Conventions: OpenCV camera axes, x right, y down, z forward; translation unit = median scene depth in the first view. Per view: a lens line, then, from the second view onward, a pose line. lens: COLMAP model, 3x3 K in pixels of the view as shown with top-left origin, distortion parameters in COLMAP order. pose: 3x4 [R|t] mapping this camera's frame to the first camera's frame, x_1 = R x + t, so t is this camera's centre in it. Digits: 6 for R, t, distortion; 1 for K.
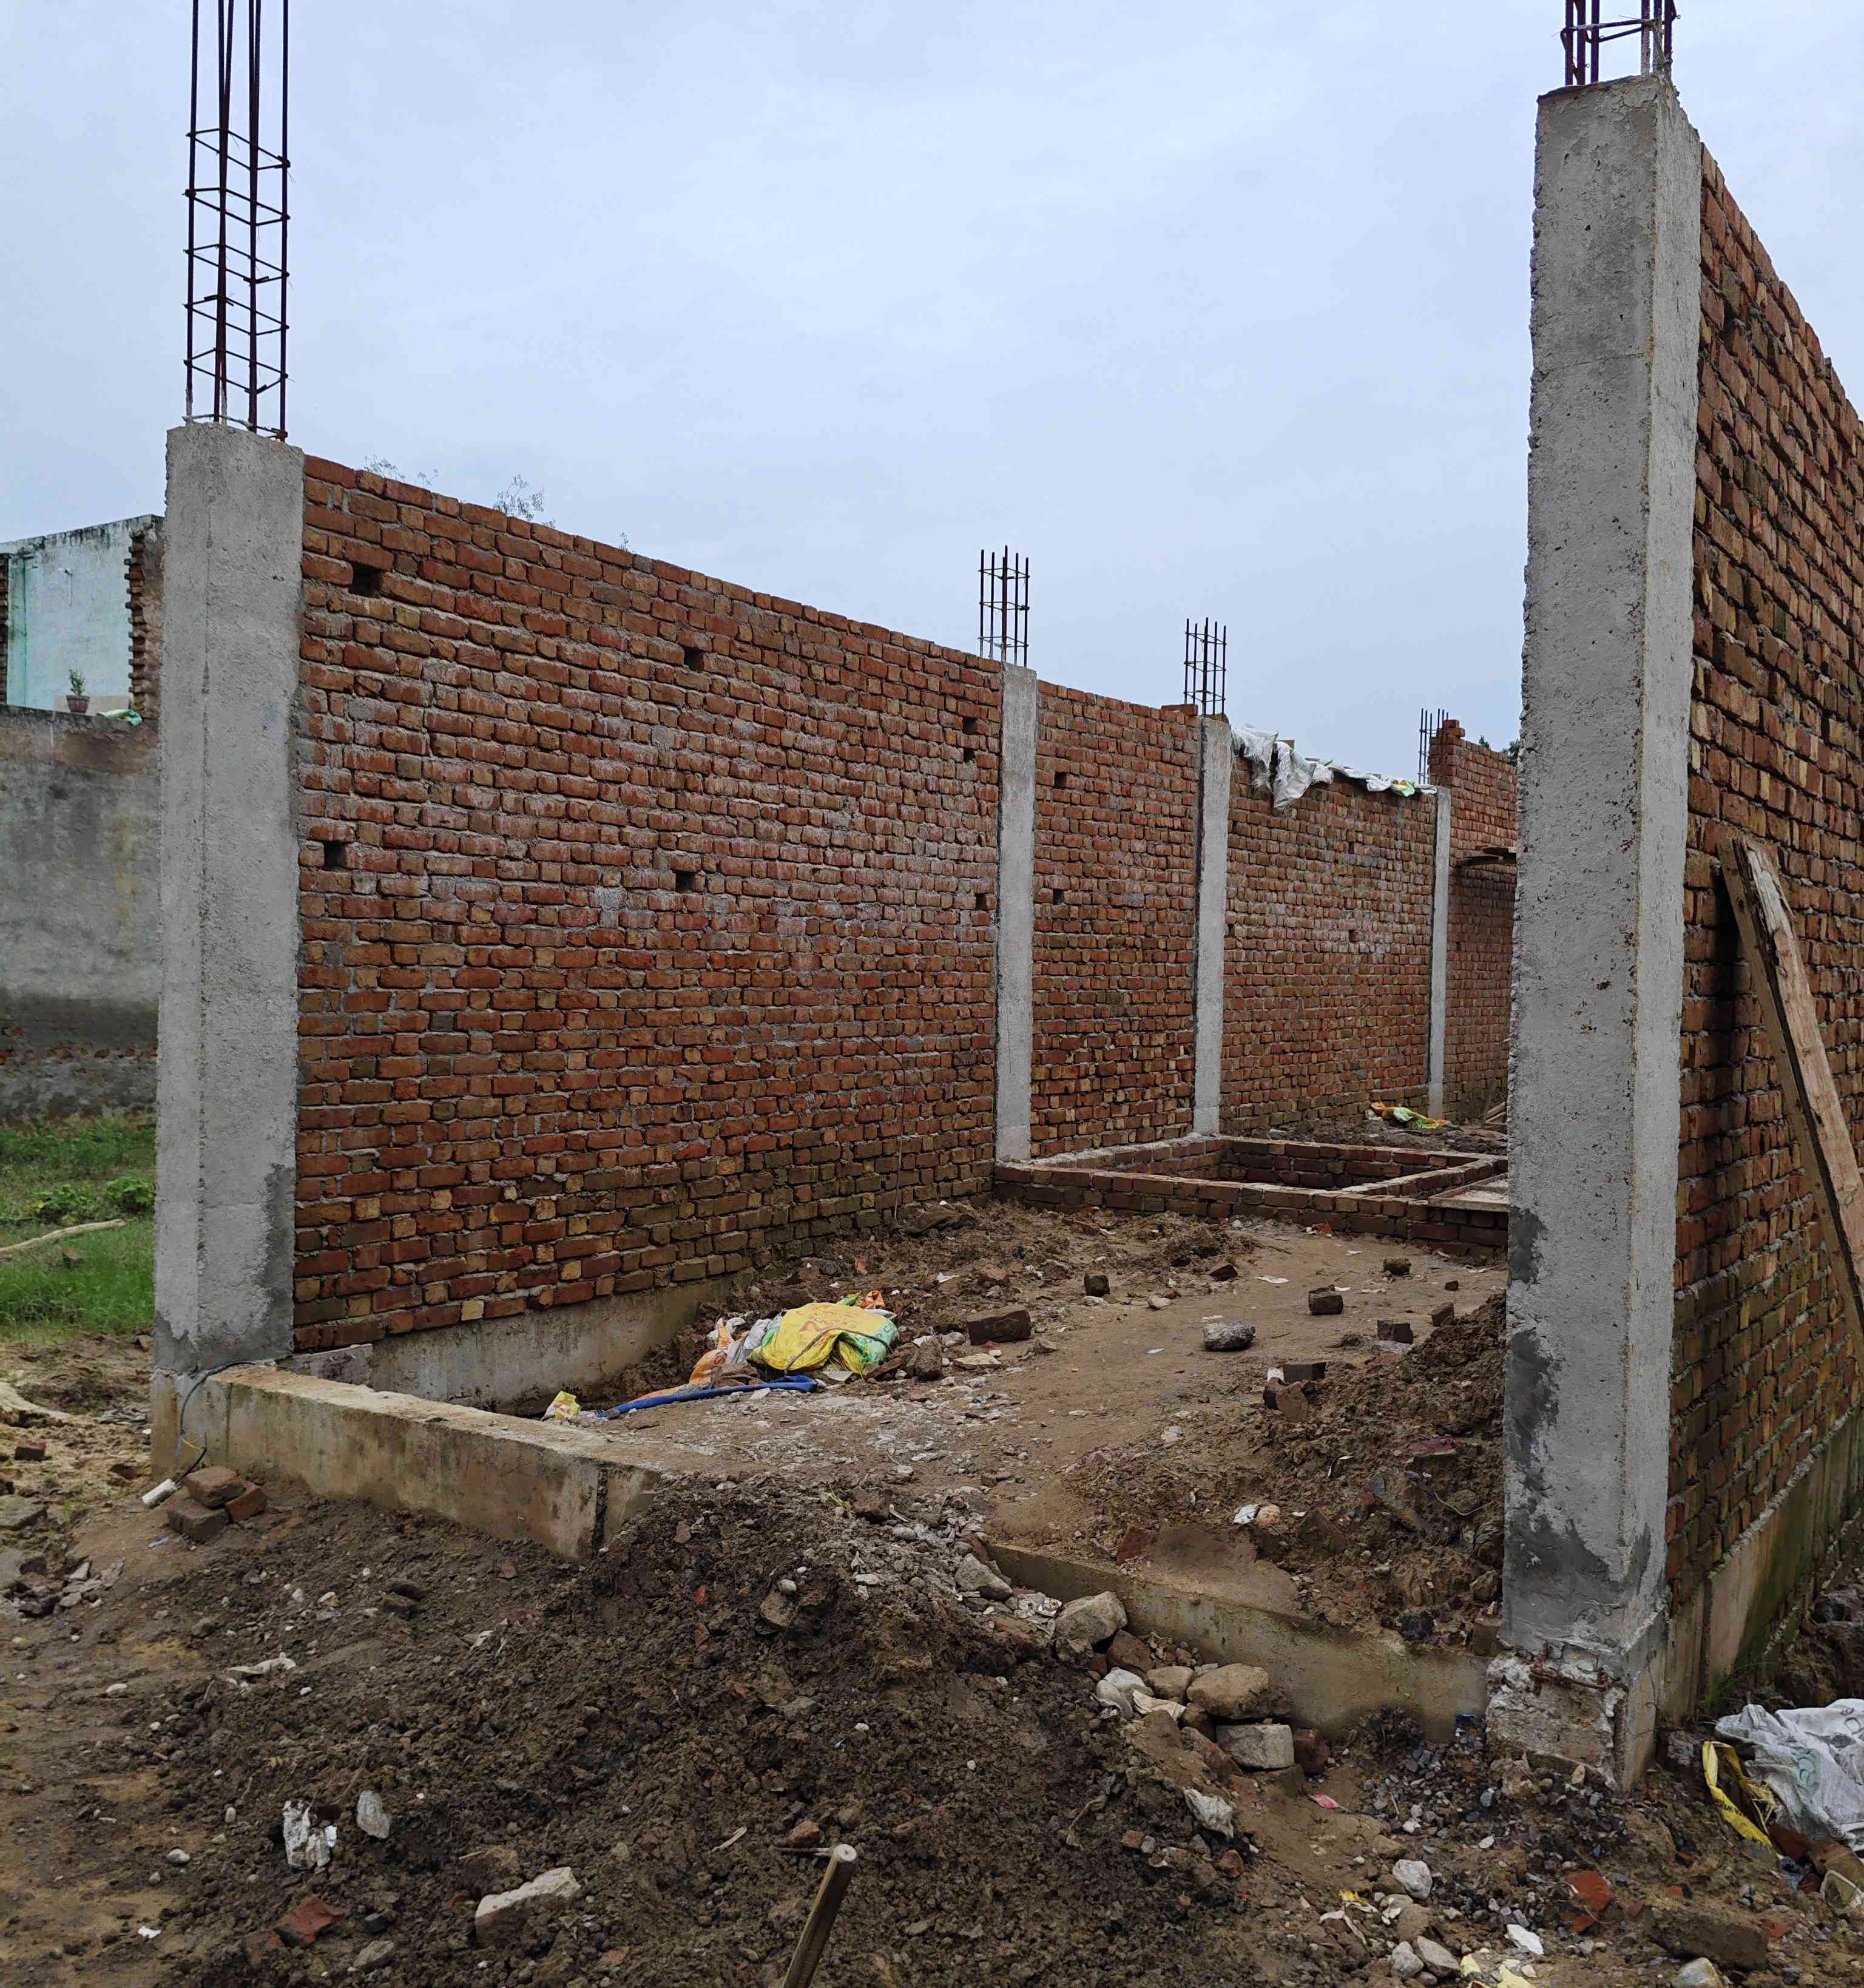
lens RADIAL K [[2128.0, 0, 932.0], [0, 2128.0, 994.0], [0, 0, 1]] dist [0.208020, -0.484980]
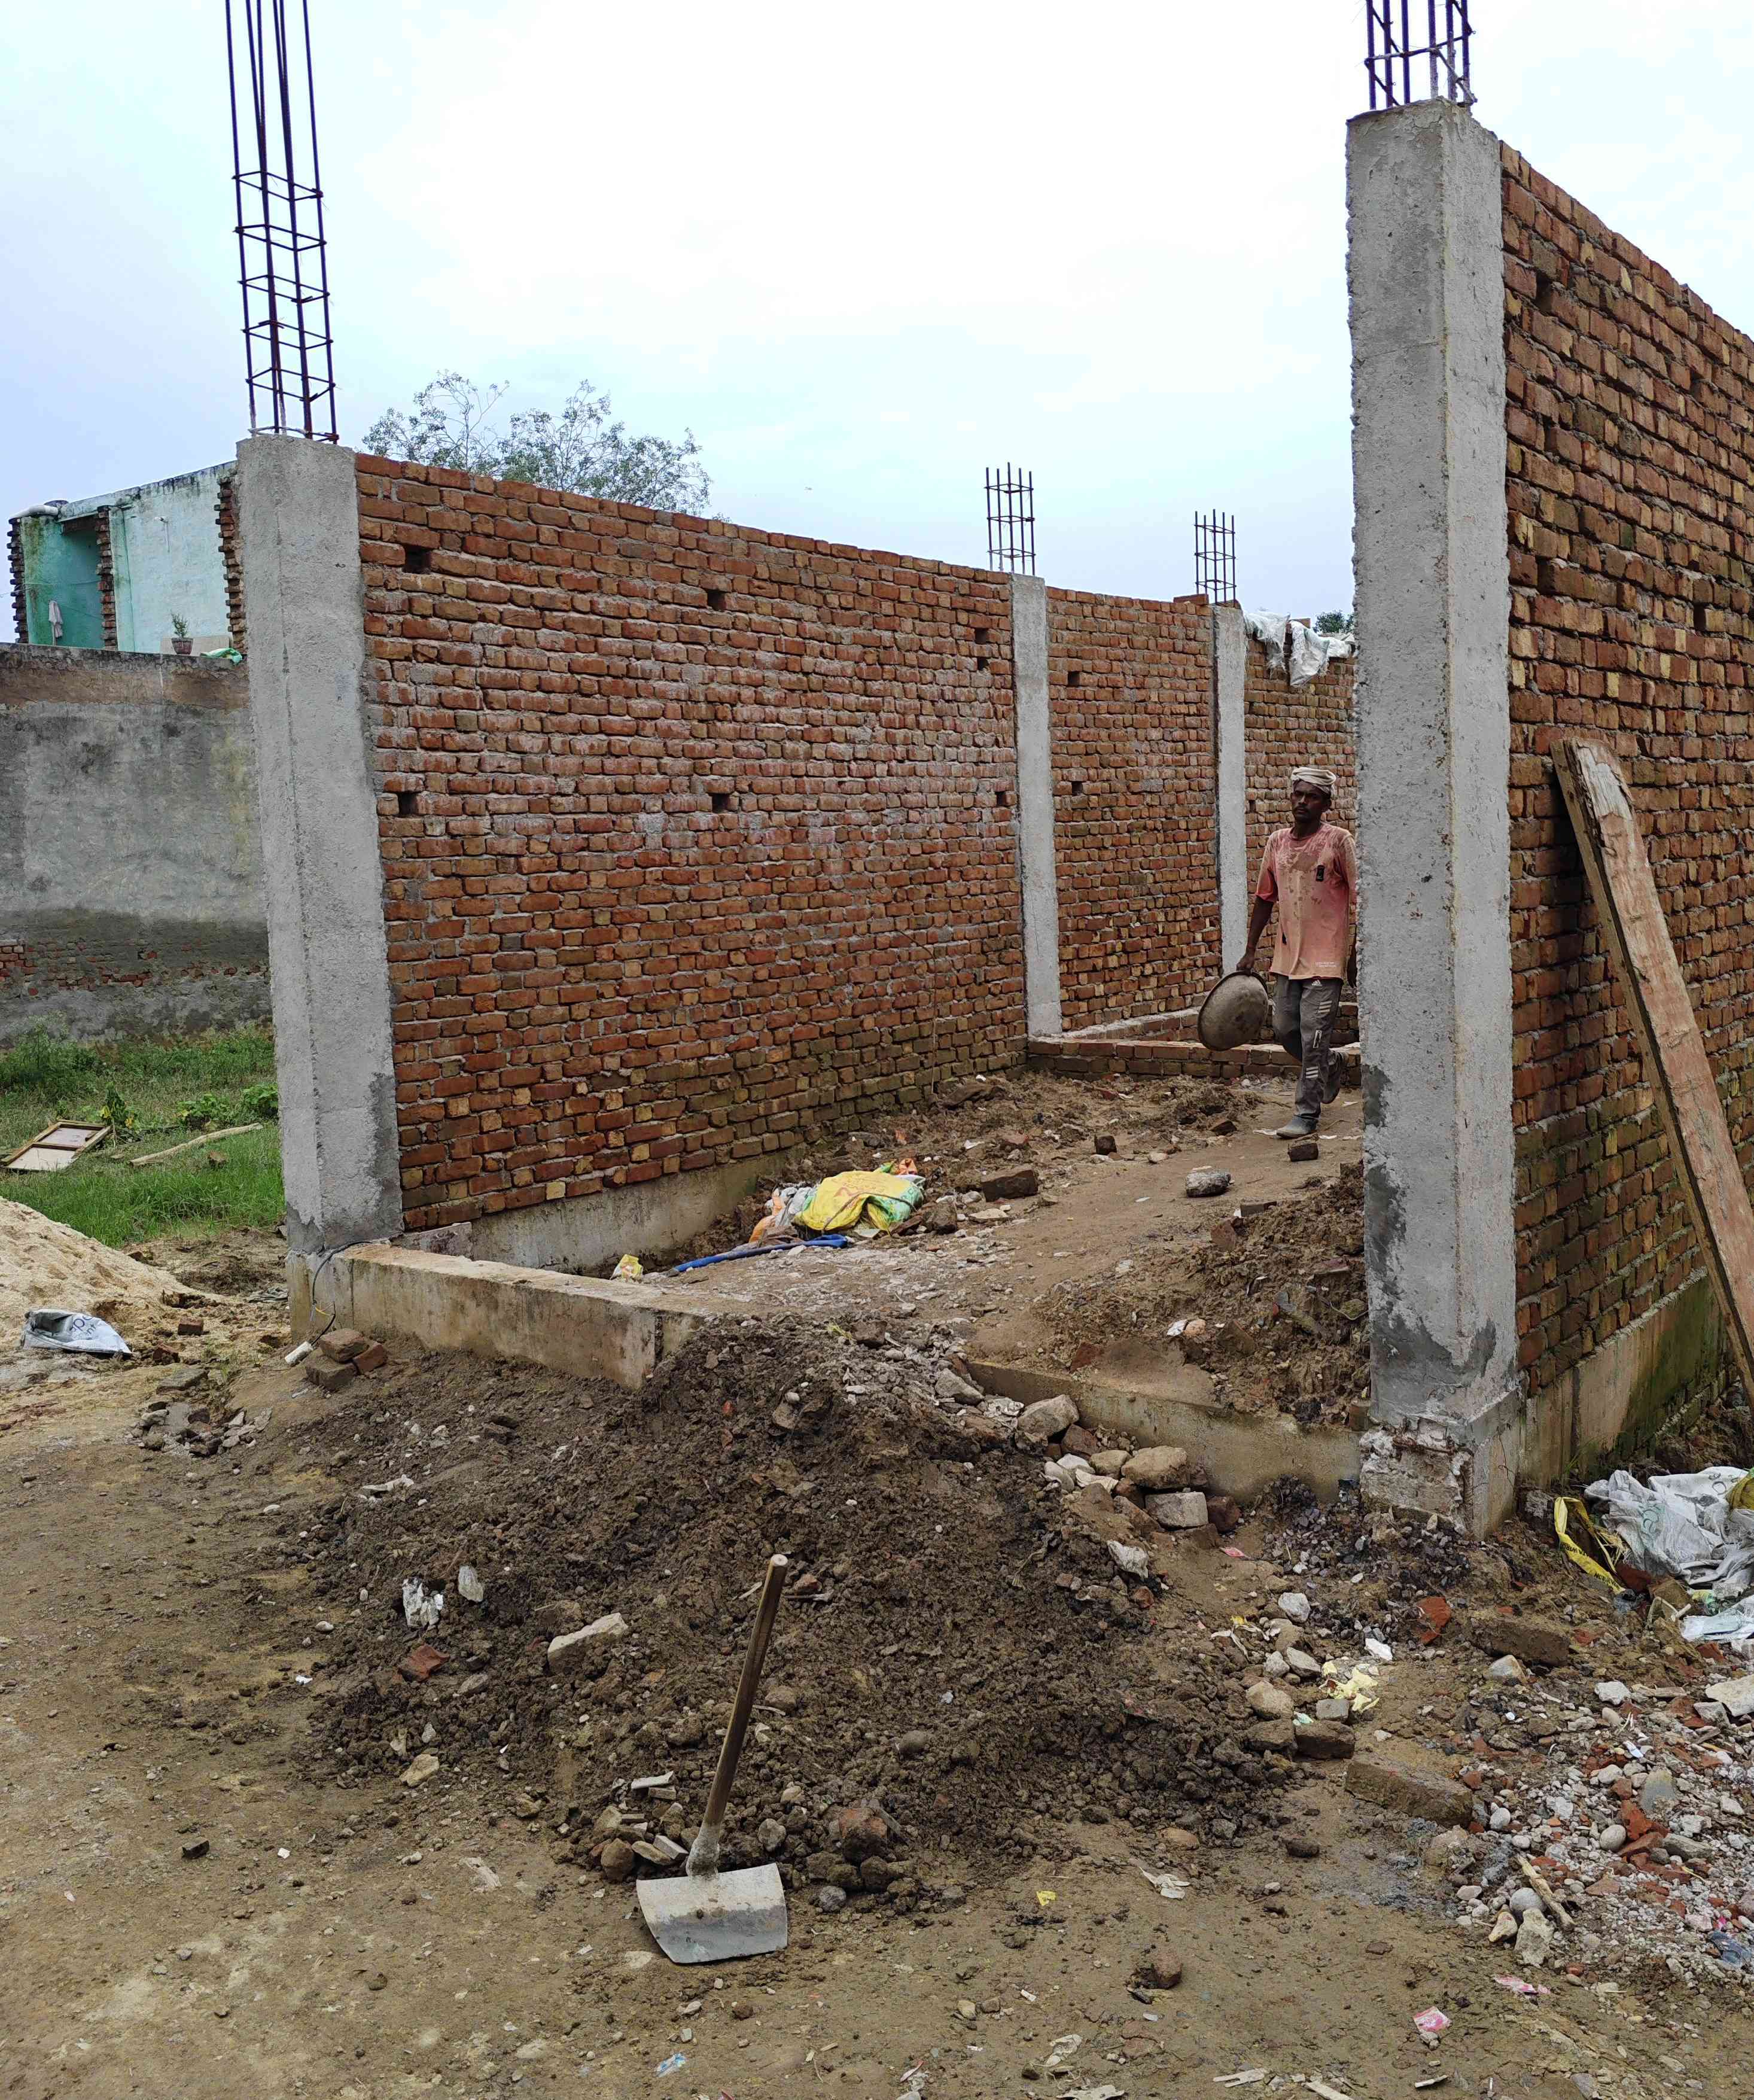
lens RADIAL K [[2185.5, 0, 899.8], [0, 2185.5, 998.4], [0, 0, 1]] dist [0.256517, -0.666743]
pose [[0.995701, -0.051412, -0.077051, 0.072959], [0.056275, 0.996468, 0.062321, -0.020469], [0.073575, -0.066389, 0.995078, -0.168282]]
